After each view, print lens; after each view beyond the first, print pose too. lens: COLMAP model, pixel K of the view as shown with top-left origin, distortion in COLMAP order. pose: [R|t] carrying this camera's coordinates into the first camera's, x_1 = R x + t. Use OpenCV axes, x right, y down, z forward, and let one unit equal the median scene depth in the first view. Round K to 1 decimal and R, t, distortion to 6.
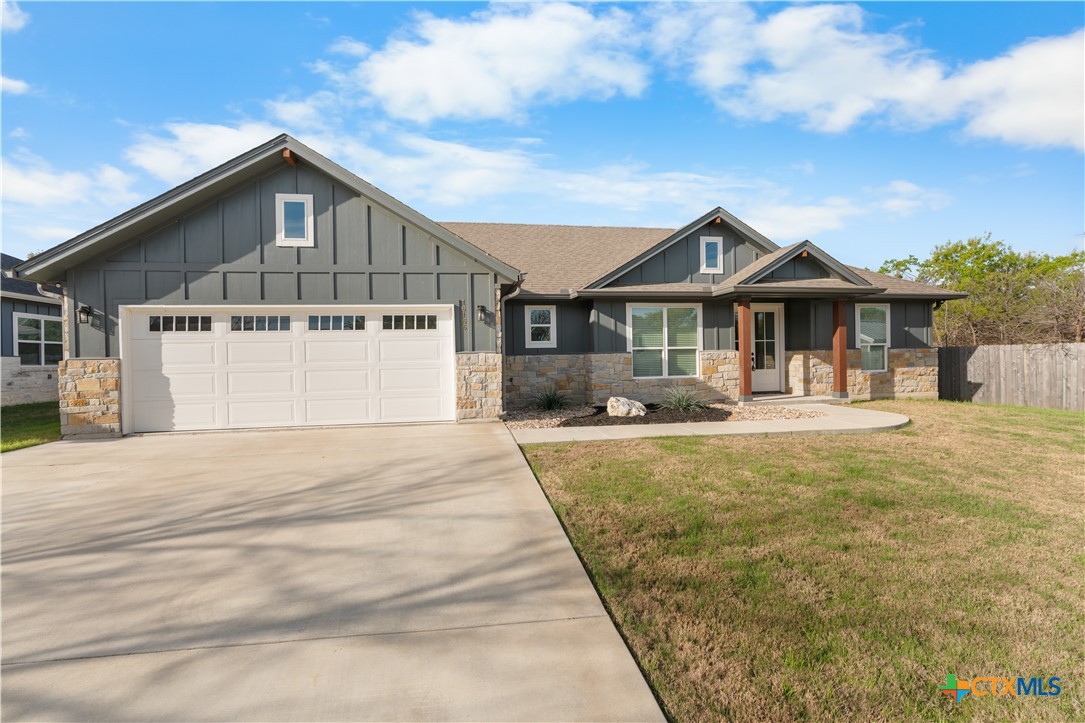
lens RADIAL K [[487.4, 0, 541.8], [0, 487.4, 362.7], [0, 0, 1]] dist [-0.015681, 0.006410]
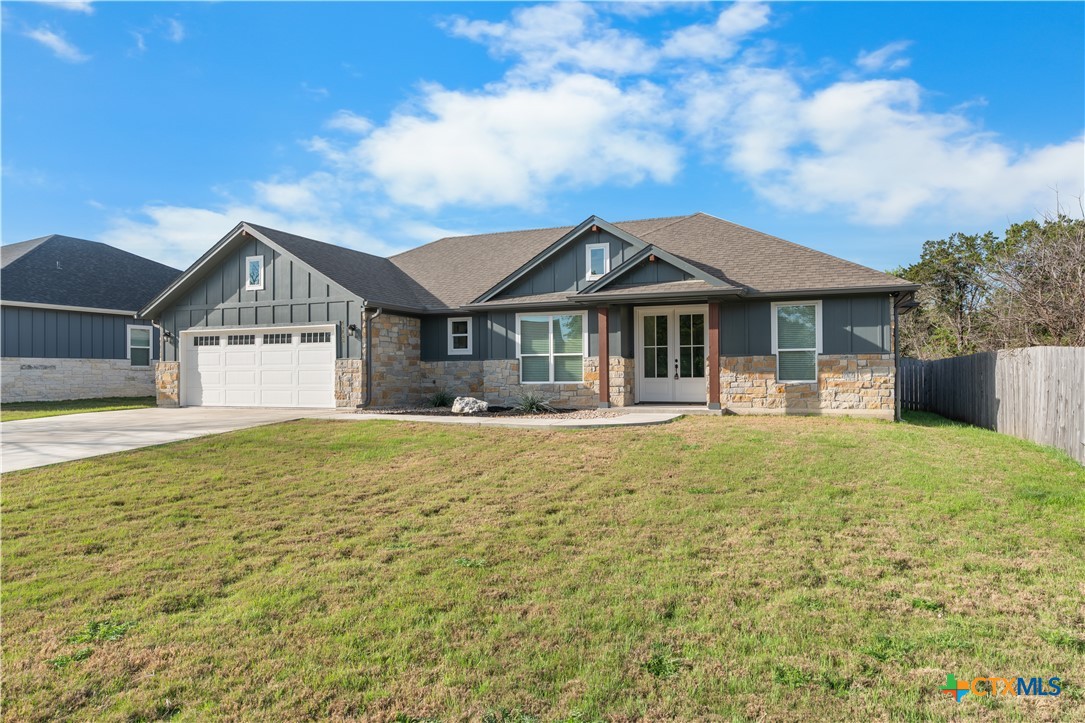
lens RADIAL K [[696.0, 0, 542.5], [0, 696.0, 361.5], [0, 0, 1]] dist [0.004516, 0.000265]
pose [[0.848272, 0.004034, -0.529545, 1.023655], [-0.012092, 0.999858, -0.011754, 0.002315], [0.529422, 0.016374, 0.848201, -0.276902]]
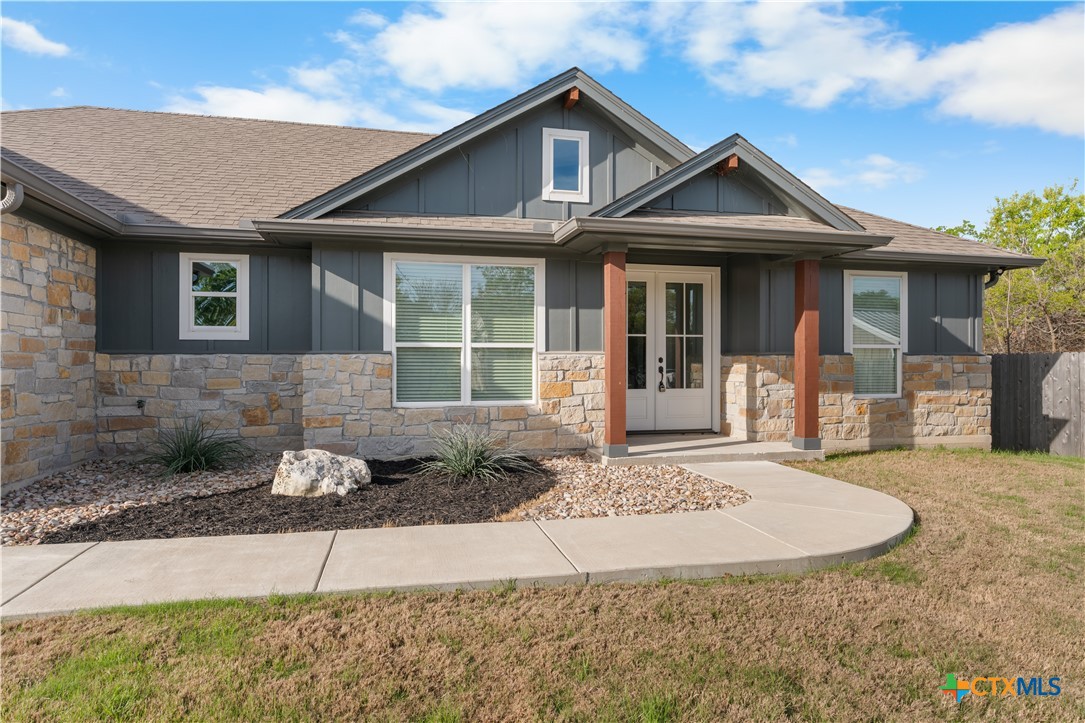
lens RADIAL K [[649.2, 0, 541.4], [0, 649.2, 356.4], [0, 0, 1]] dist [-0.003014, -0.001283]
pose [[0.997771, 0.019137, 0.063921, 0.286249], [-0.018199, 0.999718, -0.015224, -0.009702], [-0.064195, 0.014027, 0.997839, 0.326006]]
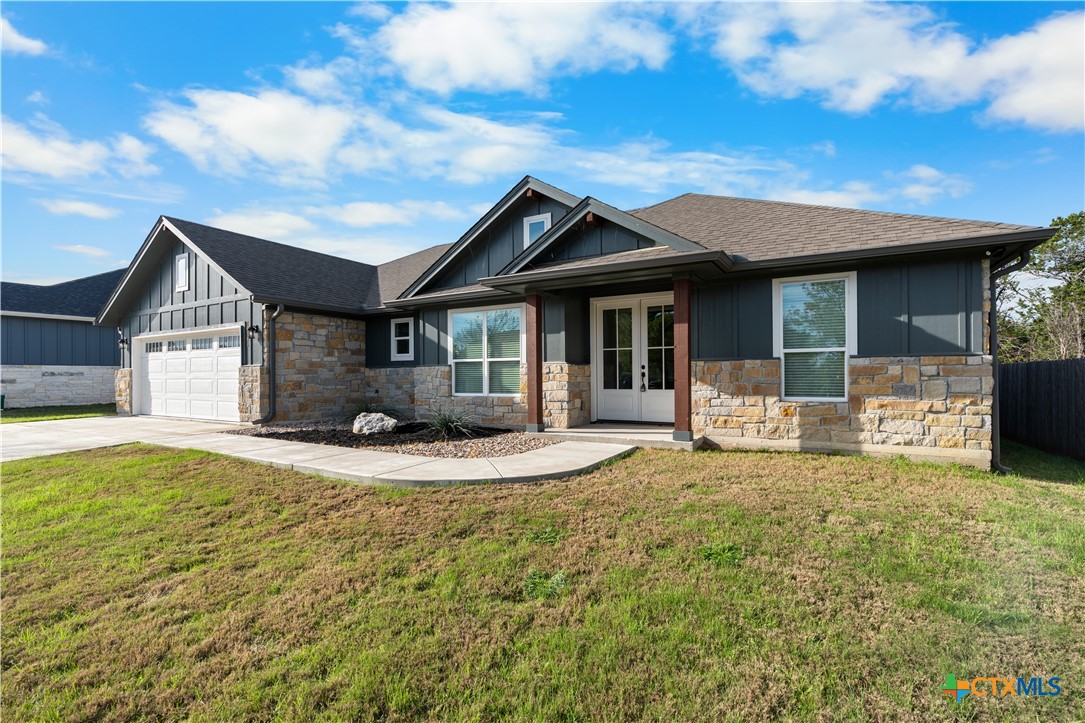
lens RADIAL K [[490.9, 0, 542.8], [0, 490.9, 372.4], [0, 0, 1]] dist [-0.008811, 0.000746]
pose [[0.767206, 0.009417, -0.641331, 0.866240], [-0.011738, 0.999931, 0.000640, -0.010208], [0.641293, 0.007037, 0.767264, 0.412903]]
